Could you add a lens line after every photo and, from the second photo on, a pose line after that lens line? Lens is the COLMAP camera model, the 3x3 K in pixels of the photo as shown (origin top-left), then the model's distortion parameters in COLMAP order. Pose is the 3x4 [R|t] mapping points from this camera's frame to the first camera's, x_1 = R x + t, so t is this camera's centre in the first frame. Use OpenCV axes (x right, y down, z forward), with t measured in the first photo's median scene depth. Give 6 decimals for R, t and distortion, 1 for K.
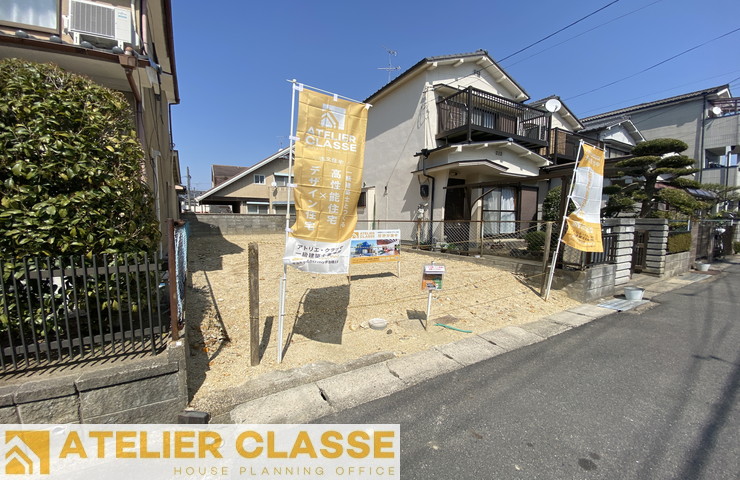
lens RADIAL K [[297.9, 0, 376.4], [0, 297.9, 247.4], [0, 0, 1]] dist [0.019733, -0.022024]
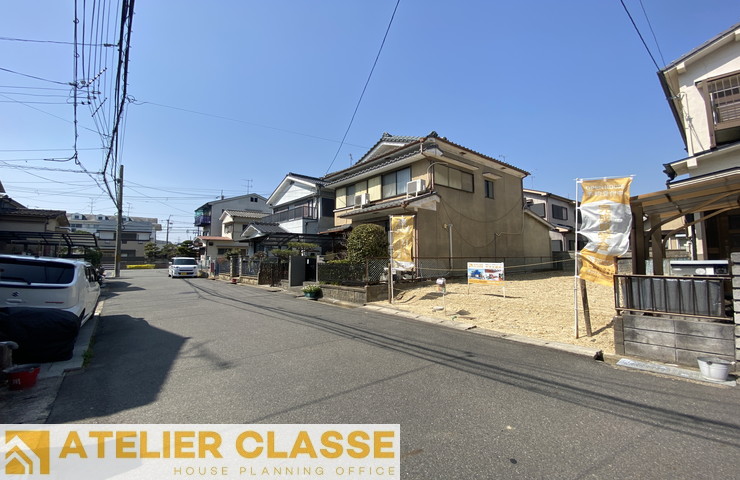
lens RADIAL K [[298.0, 0, 367.9], [0, 298.0, 237.4], [0, 0, 1]] dist [0.057774, -0.044575]
pose [[0.150266, -0.064537, -0.986537, 1.410125], [-0.086983, 0.993134, -0.078217, -0.014079], [0.984812, 0.097565, 0.143621, 0.142307]]
